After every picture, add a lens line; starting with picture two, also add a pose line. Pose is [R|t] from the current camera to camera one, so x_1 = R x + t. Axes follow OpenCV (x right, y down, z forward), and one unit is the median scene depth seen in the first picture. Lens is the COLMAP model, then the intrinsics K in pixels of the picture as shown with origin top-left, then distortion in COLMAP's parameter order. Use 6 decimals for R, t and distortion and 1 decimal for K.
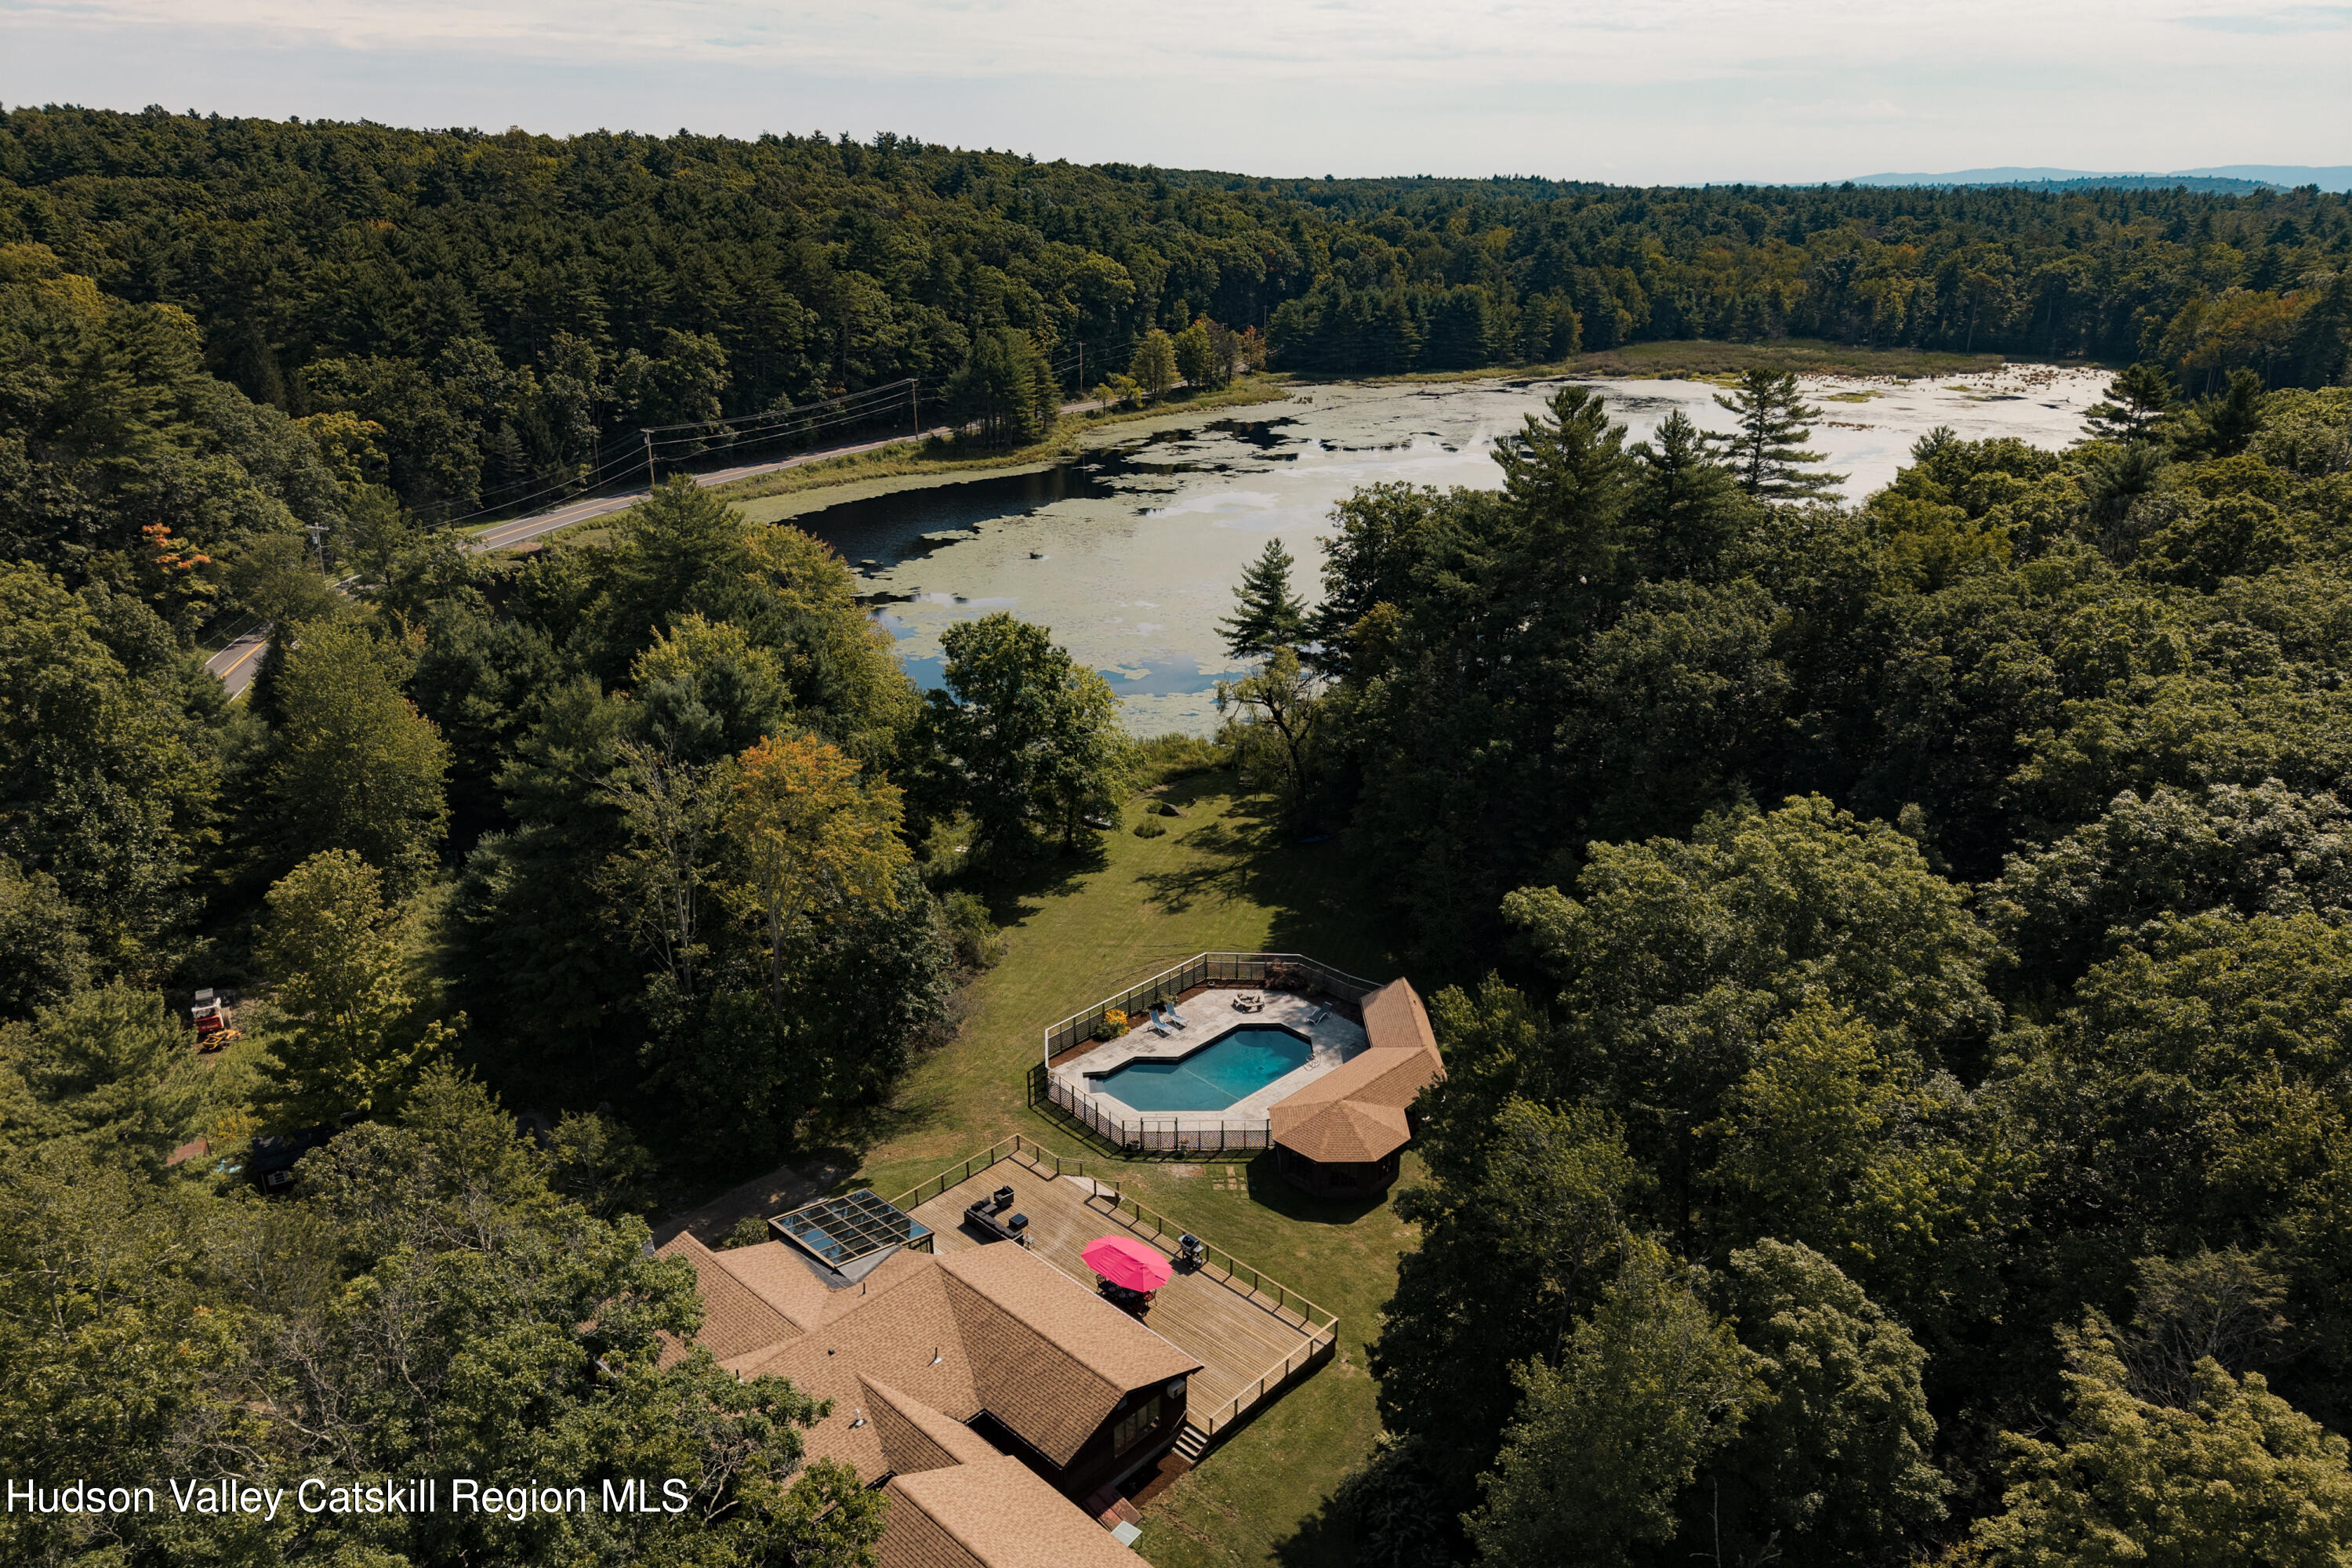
lens RADIAL K [[1583.9, 0, 1180.8], [0, 1583.9, 757.5], [0, 0, 1]] dist [0.041623, -0.000251]
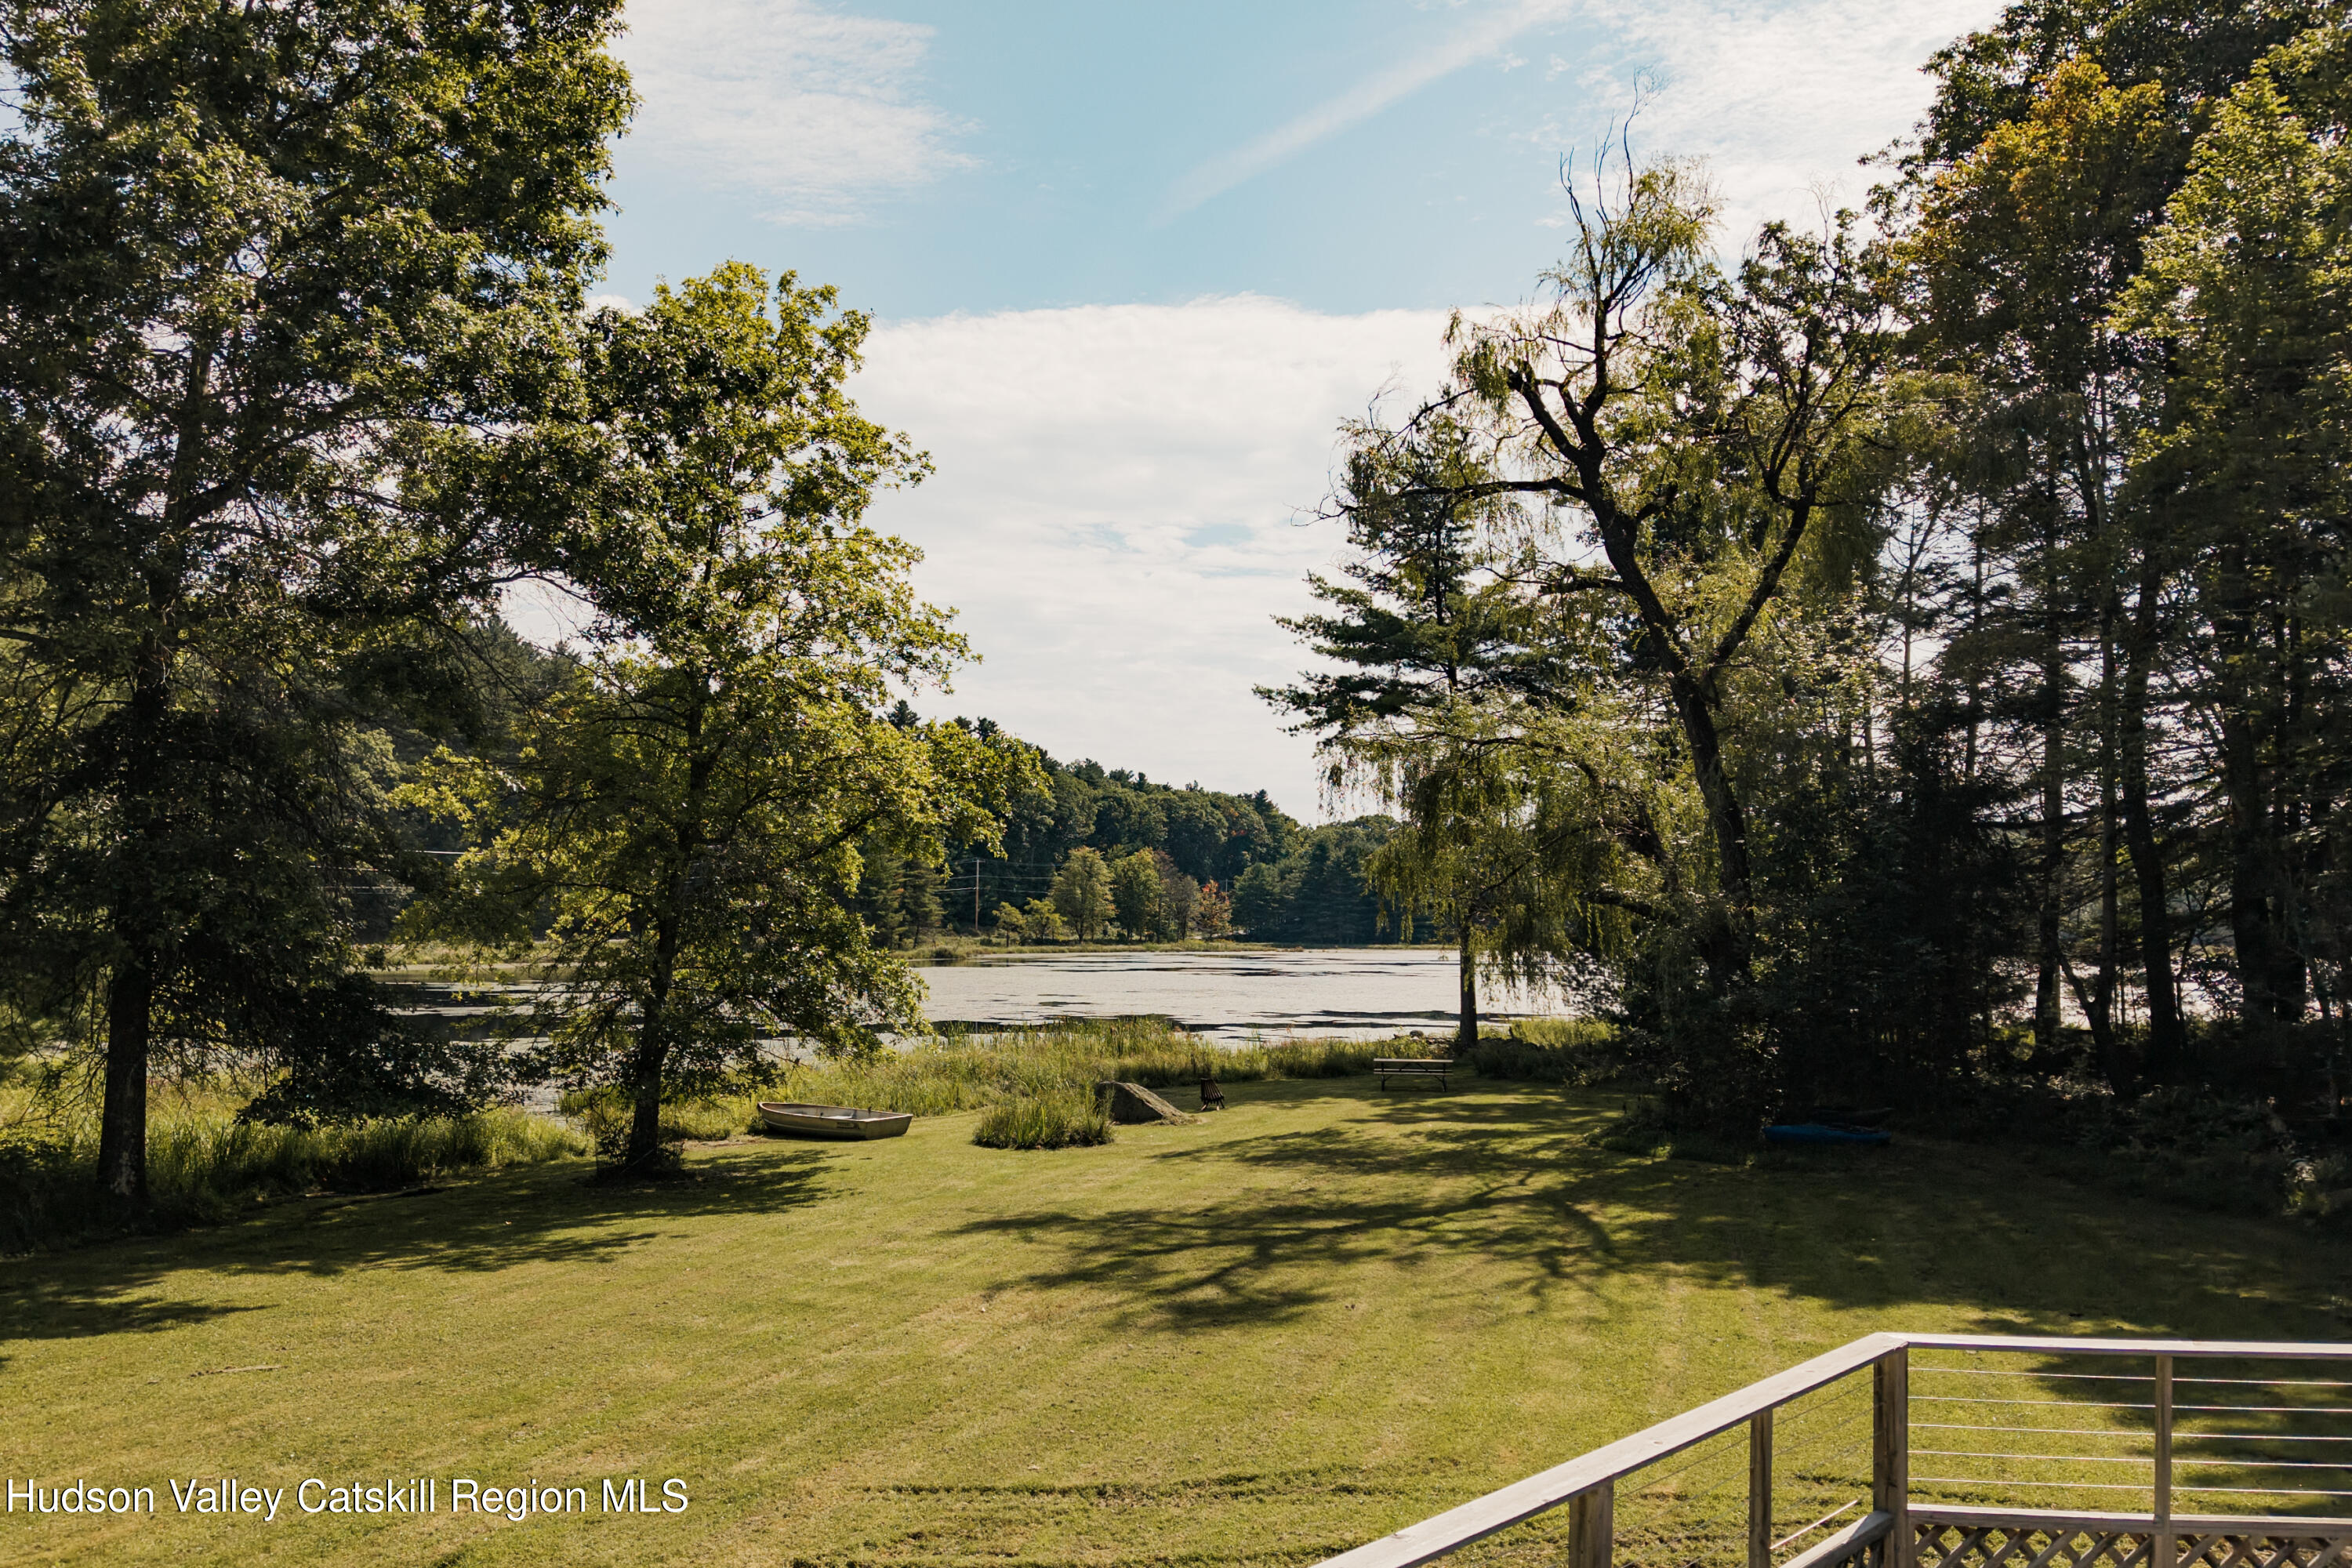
lens RADIAL K [[1723.3, 0, 1130.4], [0, 1723.3, 776.7], [0, 0, 1]] dist [-0.003186, -0.000224]
pose [[0.999955, 0.008552, 0.004009, -0.012930], [-0.006125, 0.910210, -0.414103, 0.136551], [-0.007190, 0.414060, 0.910221, 1.011447]]
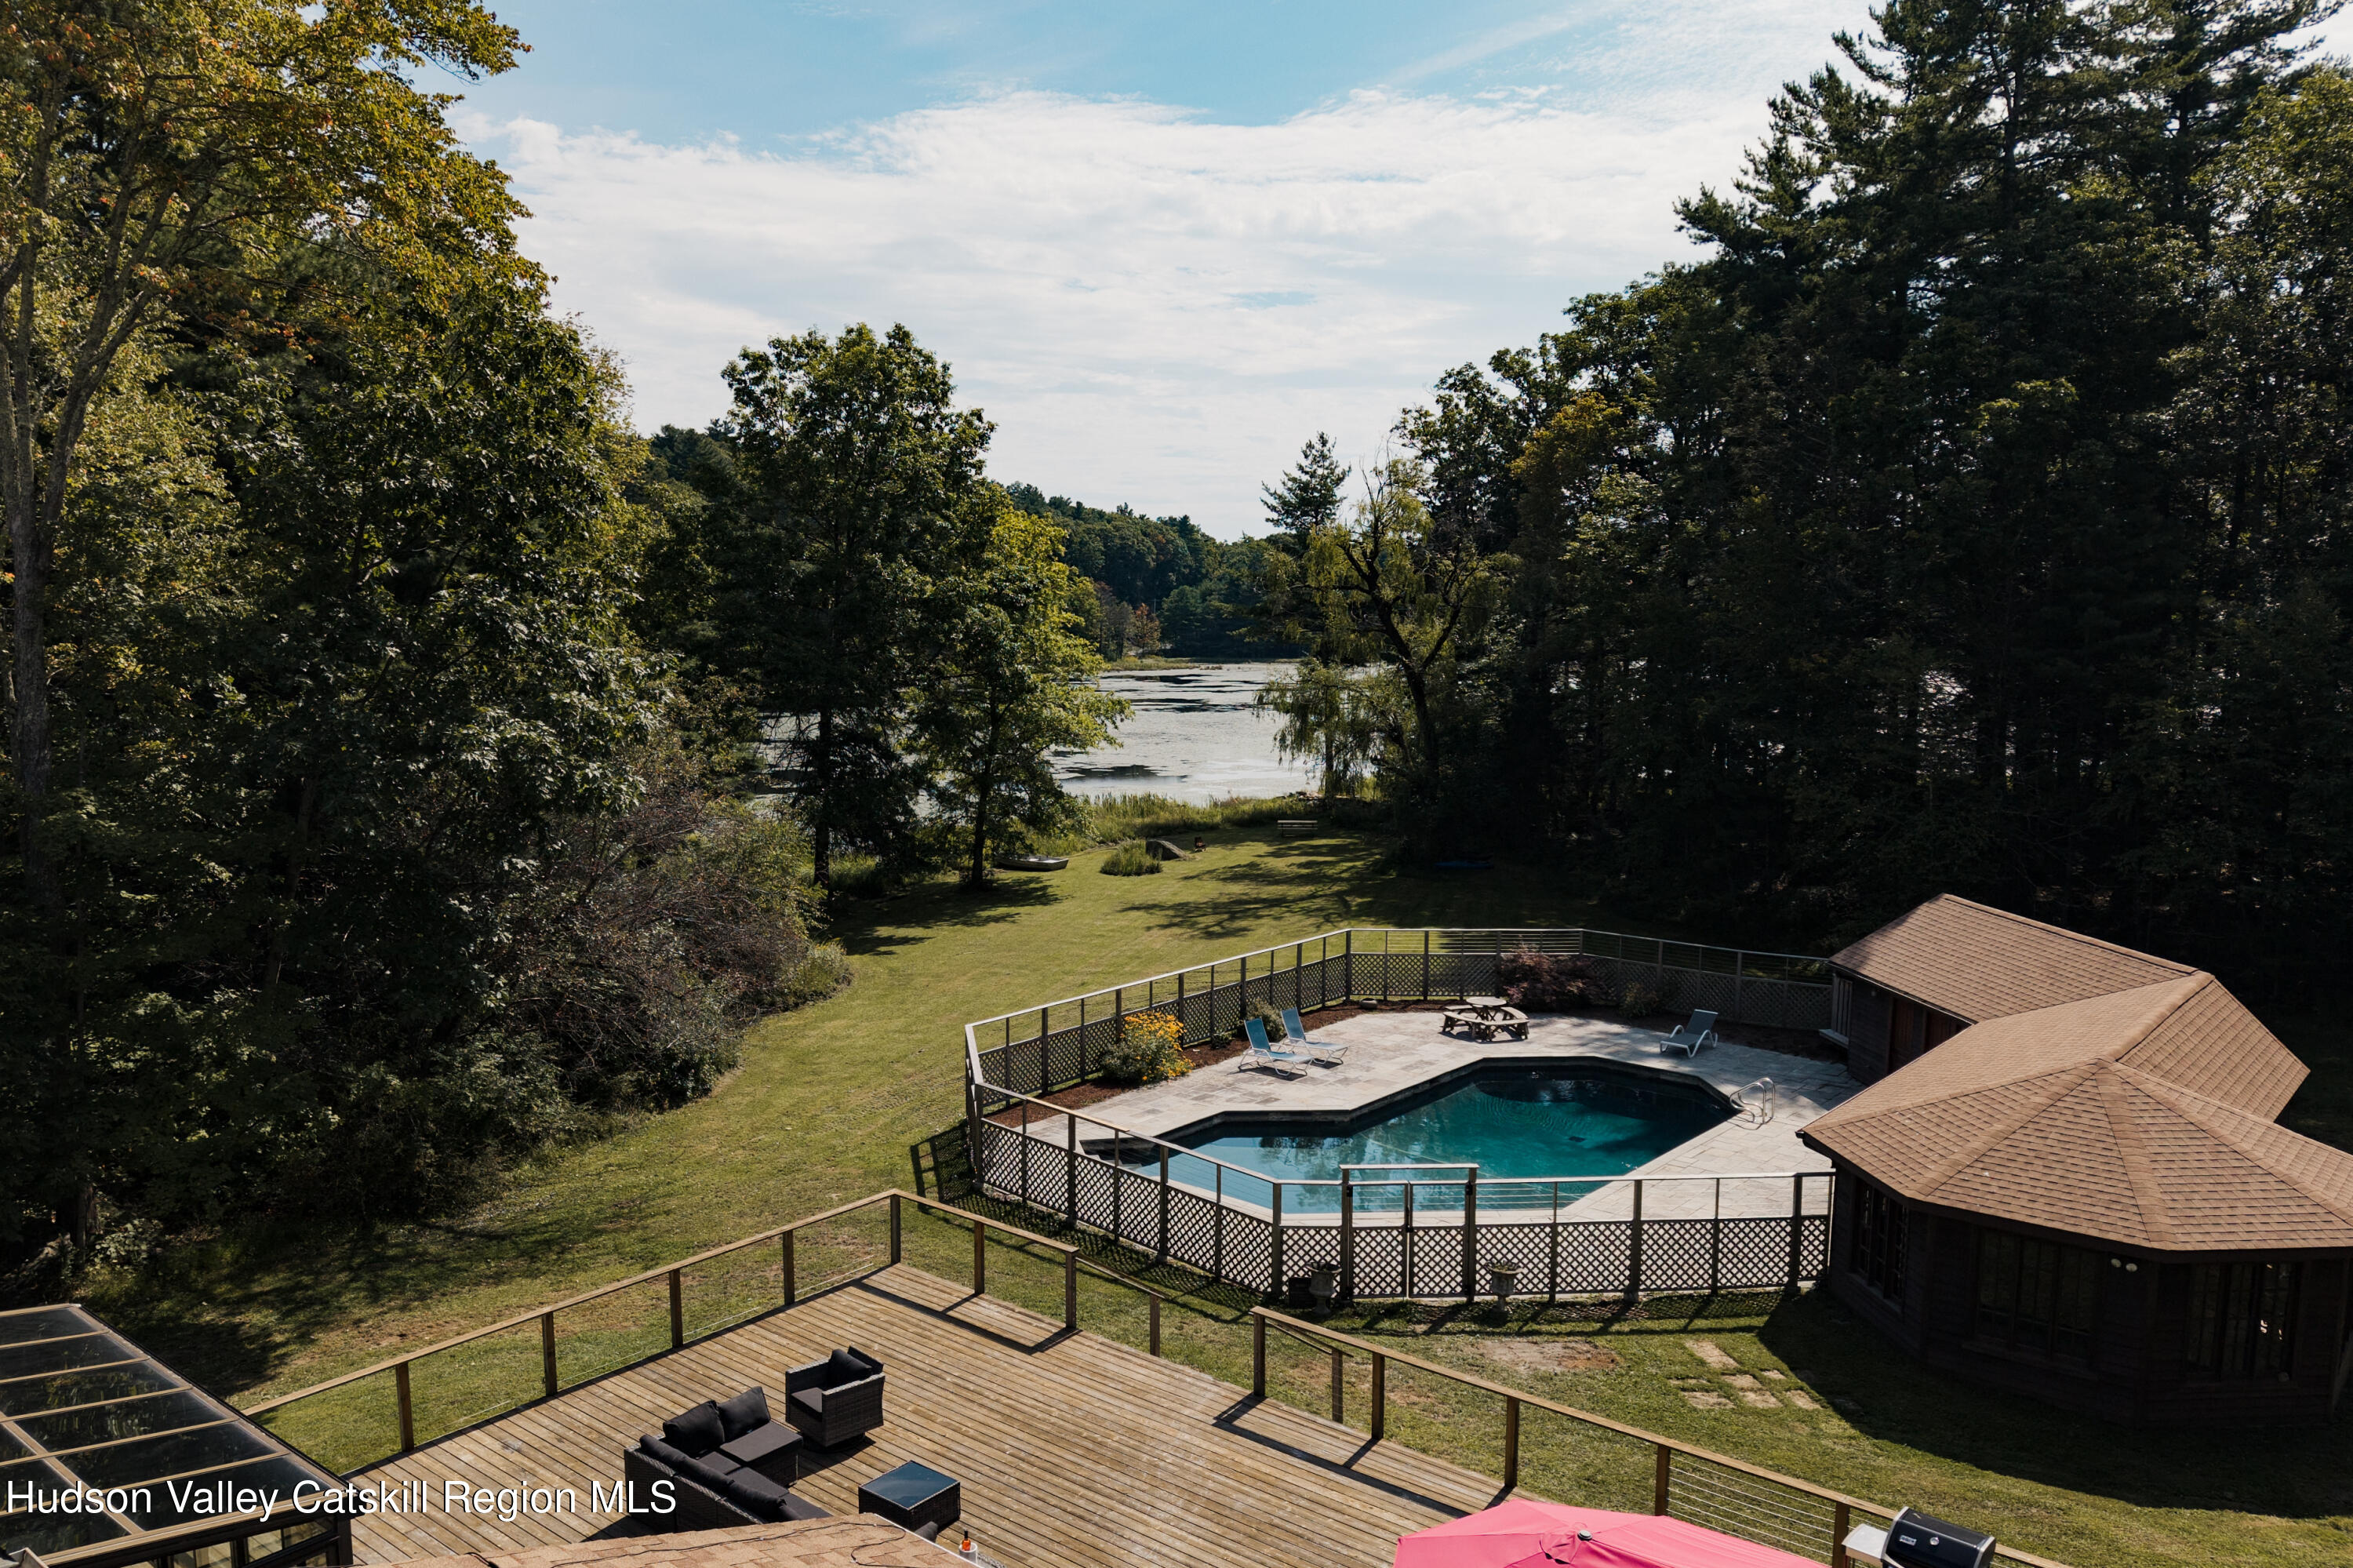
lens RADIAL K [[1724.1, 0, 1130.9], [0, 1724.1, 776.7], [0, 0, 1]] dist [-0.003186, -0.000224]
pose [[0.998416, -0.001146, 0.056244, -0.068154], [0.014356, 0.971877, -0.235052, 0.199951], [-0.054393, 0.235487, 0.970354, 0.607349]]
